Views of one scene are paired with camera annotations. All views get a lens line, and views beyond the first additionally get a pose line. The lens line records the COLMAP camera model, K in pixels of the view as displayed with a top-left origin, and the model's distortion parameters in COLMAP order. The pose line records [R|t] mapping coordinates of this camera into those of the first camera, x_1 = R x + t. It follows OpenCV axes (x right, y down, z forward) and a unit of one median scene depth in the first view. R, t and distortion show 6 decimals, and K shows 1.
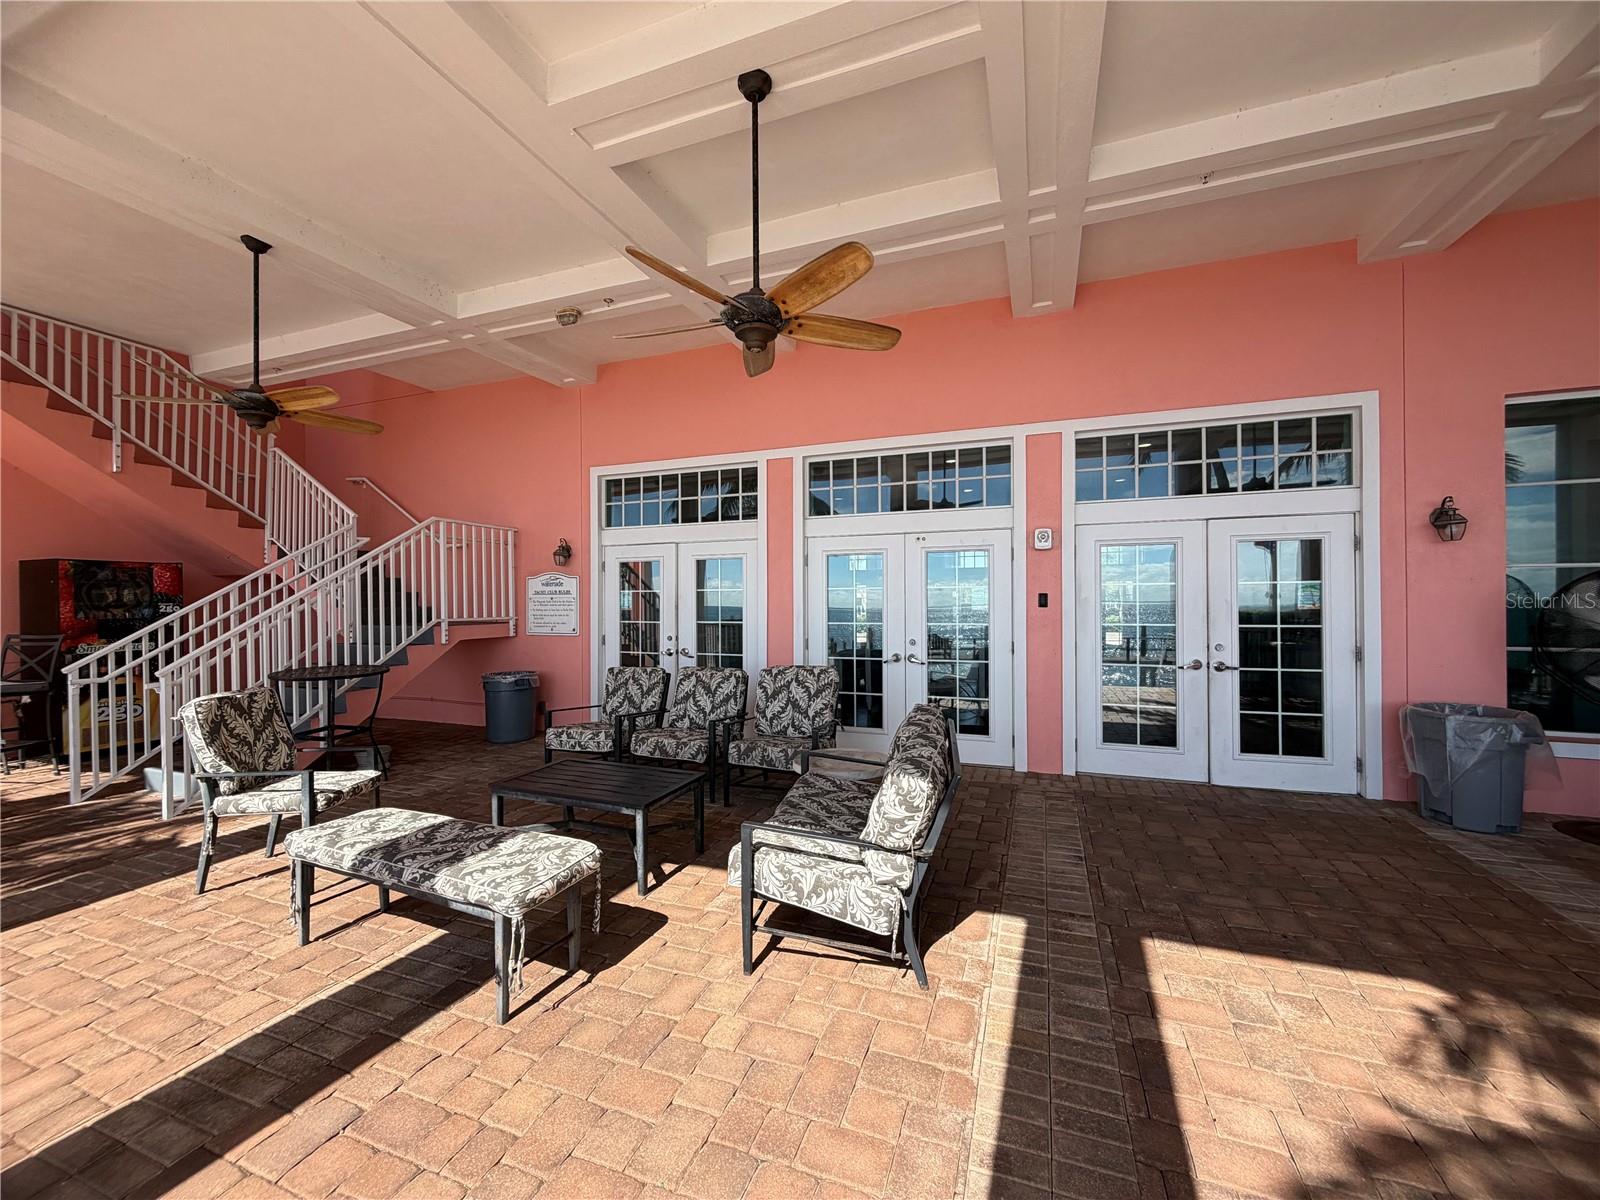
lens RADIAL K [[635.0, 0, 800.1], [0, 635.0, 597.6], [0, 0, 1]] dist [-0.002849, 0.000634]
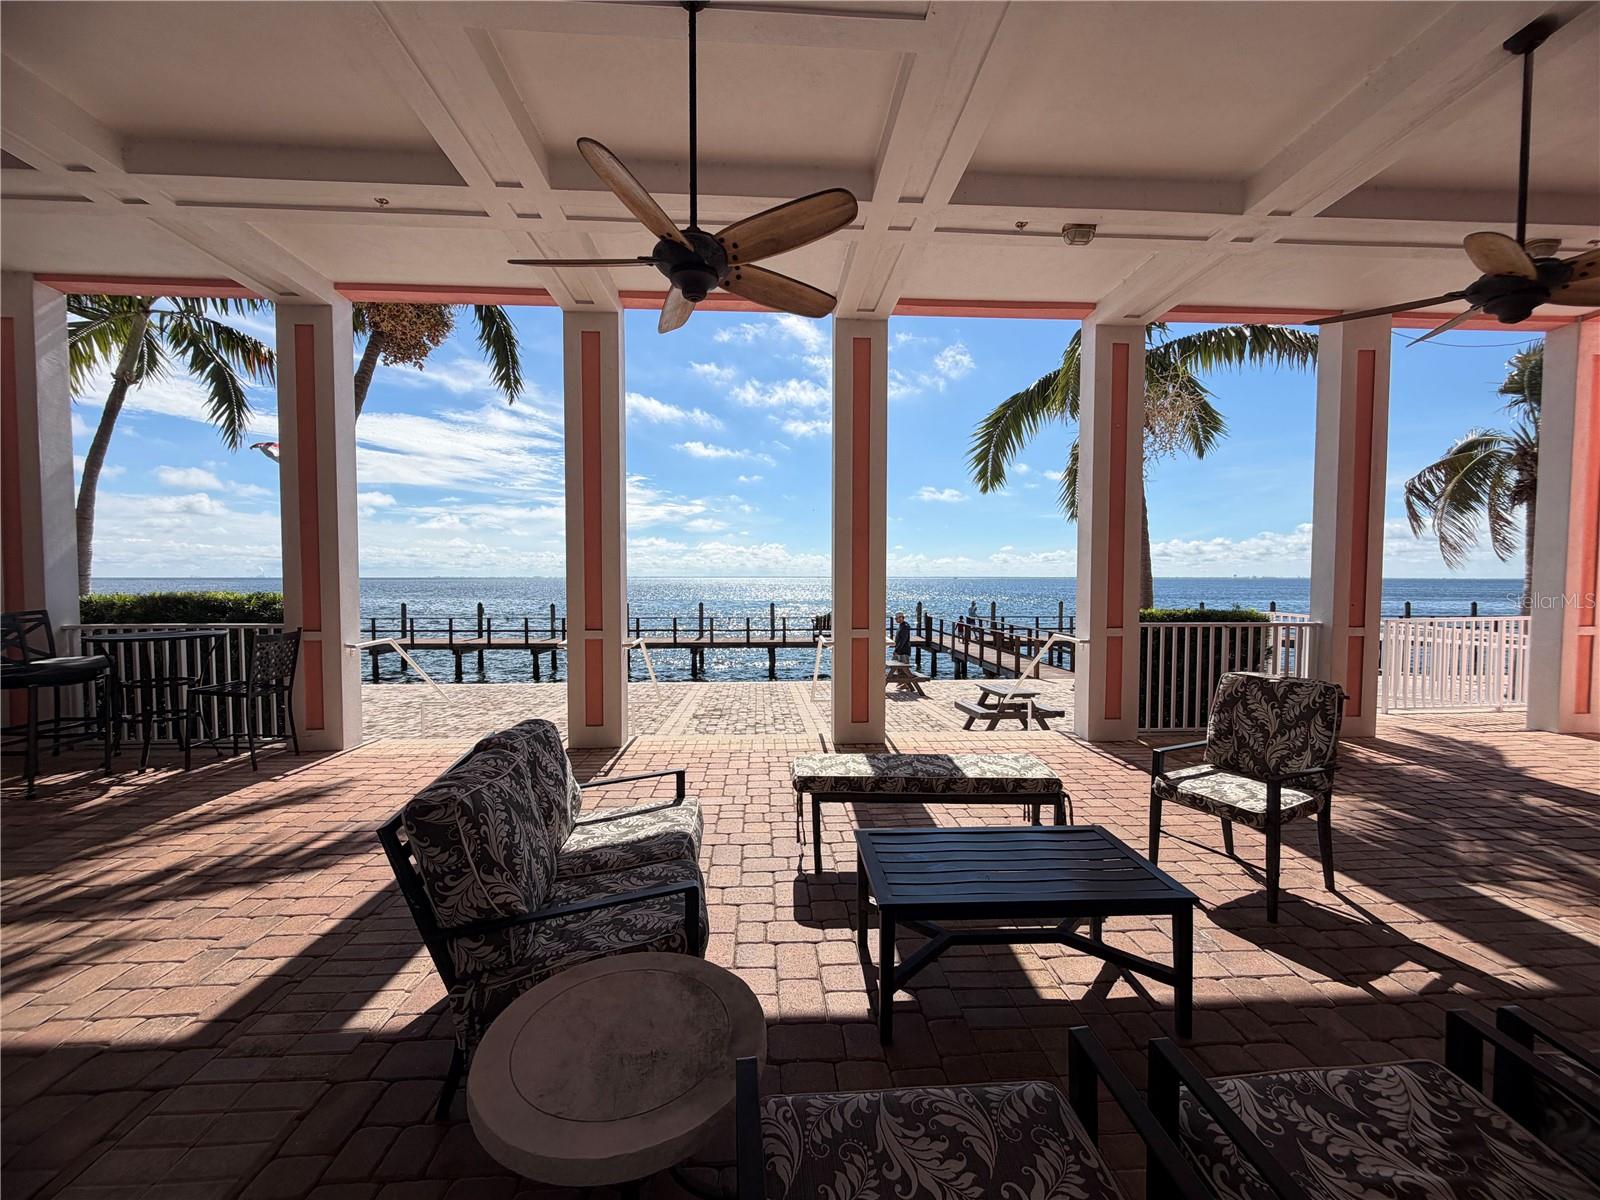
lens RADIAL K [[635.0, 0, 797.8], [0, 635.0, 596.3], [0, 0, 1]] dist [-0.002849, 0.000634]
pose [[-0.916019, 0.020983, -0.400585, 0.176989], [0.005909, 0.999228, 0.038829, -0.015348], [0.401090, 0.033201, -0.915437, 2.073441]]
